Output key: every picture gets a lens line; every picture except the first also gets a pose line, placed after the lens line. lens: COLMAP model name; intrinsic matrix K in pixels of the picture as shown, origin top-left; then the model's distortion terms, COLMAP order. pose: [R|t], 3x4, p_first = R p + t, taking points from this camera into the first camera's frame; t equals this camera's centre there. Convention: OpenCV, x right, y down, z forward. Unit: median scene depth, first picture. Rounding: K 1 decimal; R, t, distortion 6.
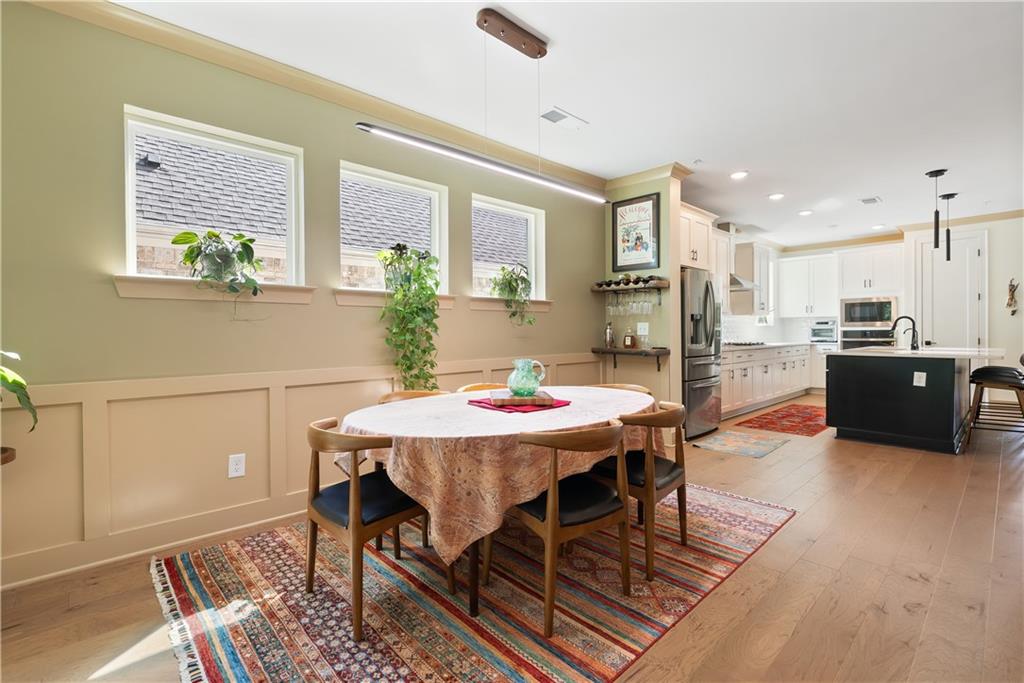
lens RADIAL K [[468.5, 0, 514.2], [0, 468.5, 335.7], [0, 0, 1]] dist [-0.009578, 0.006302]
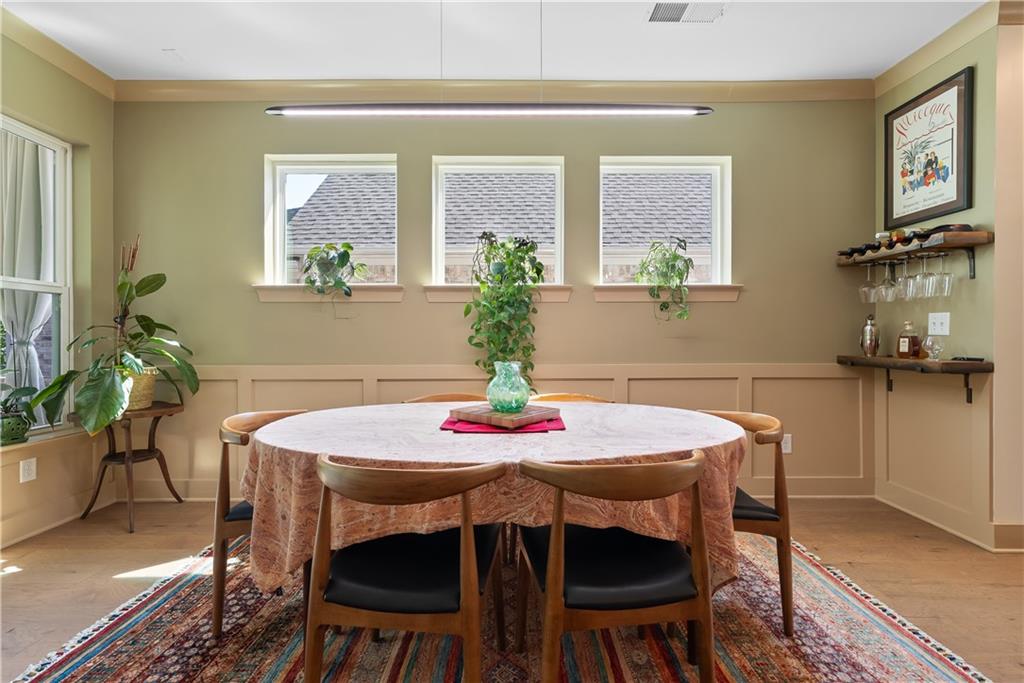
lens RADIAL K [[468.5, 0, 514.8], [0, 468.5, 341.4], [0, 0, 1]] dist [-0.009578, 0.006302]
pose [[0.734805, 0.009318, -0.678214, 0.292034], [-0.008676, 0.999953, 0.004338, 0.008631], [0.678222, 0.002696, 0.734852, 0.259998]]
